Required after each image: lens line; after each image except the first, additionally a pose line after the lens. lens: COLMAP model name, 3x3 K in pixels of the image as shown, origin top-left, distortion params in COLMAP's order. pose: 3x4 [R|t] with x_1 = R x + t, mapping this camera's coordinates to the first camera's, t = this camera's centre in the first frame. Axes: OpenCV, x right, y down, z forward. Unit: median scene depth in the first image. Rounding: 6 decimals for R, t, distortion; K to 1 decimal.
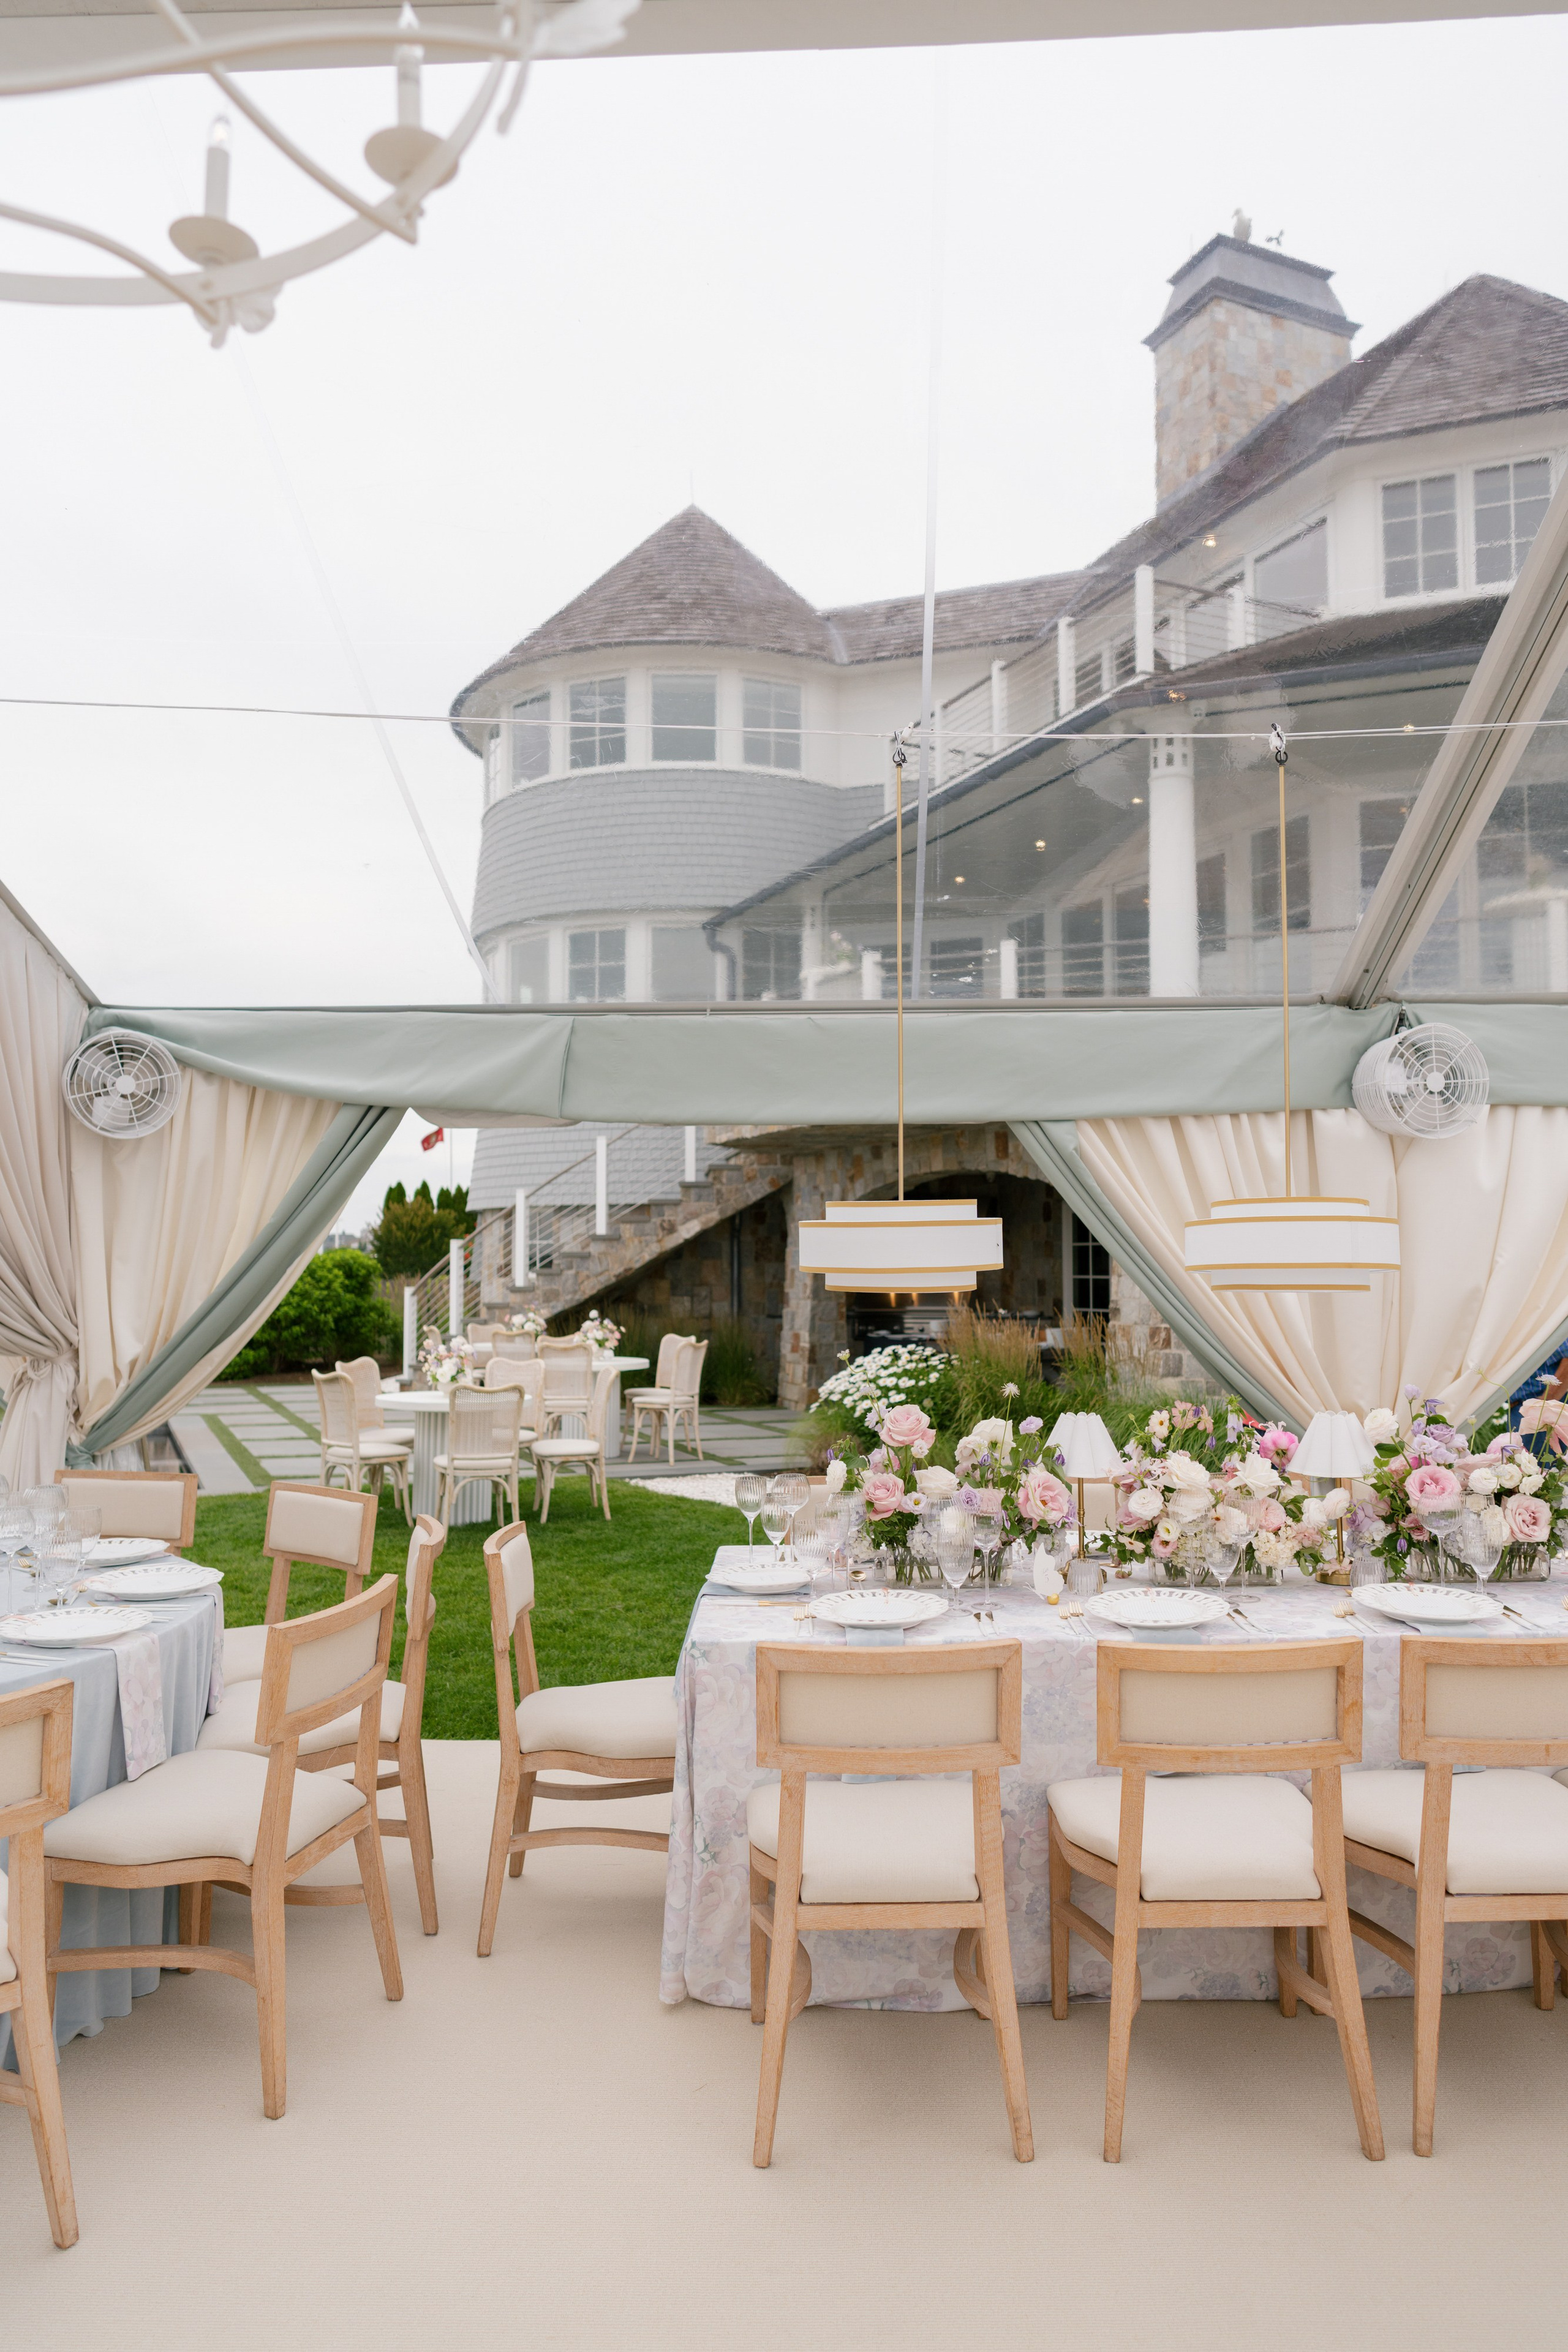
lens RADIAL K [[1580.6, 0, 787.4], [0, 1580.6, 1182.6], [0, 0, 1]] dist [0.010568, -0.003415]
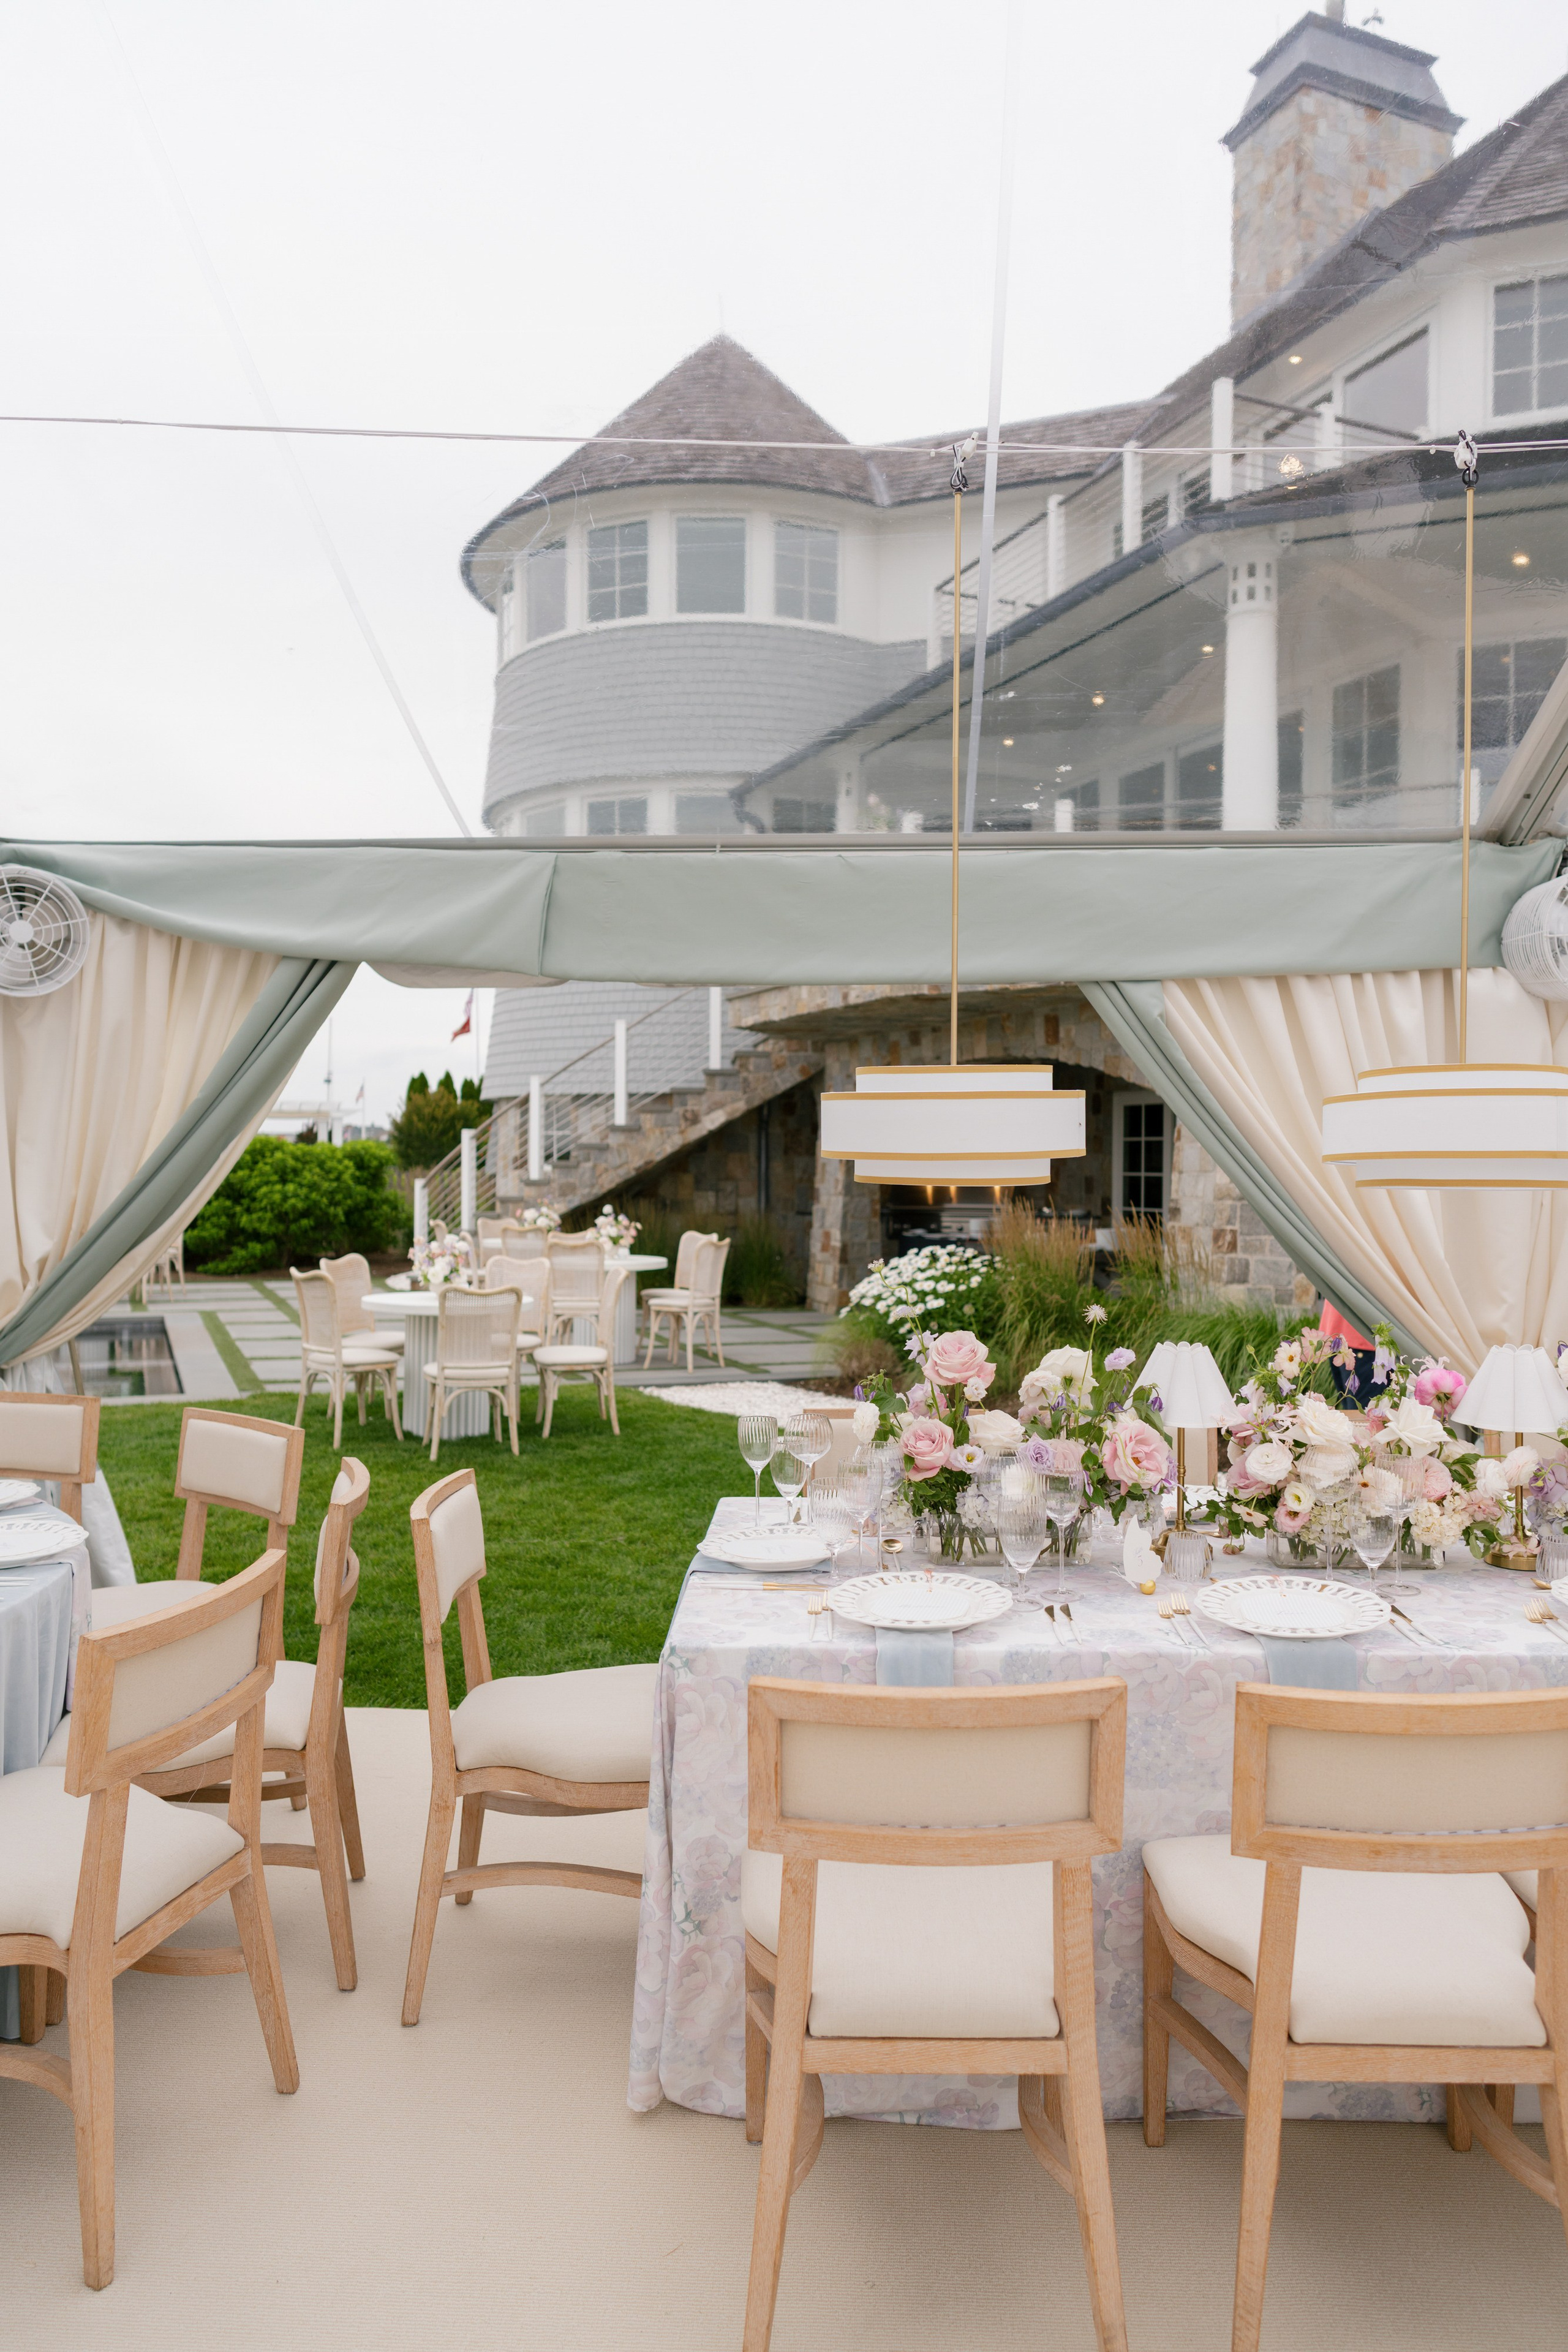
lens RADIAL K [[1580.6, 0, 785.0], [0, 1580.6, 1169.7], [0, 0, 1]] dist [0.010568, -0.003415]
pose [[0.999696, 0.008228, -0.023233, 0.005753], [-0.006885, 0.998332, 0.057314, 0.012639], [0.023666, -0.057136, 0.998086, 0.160446]]
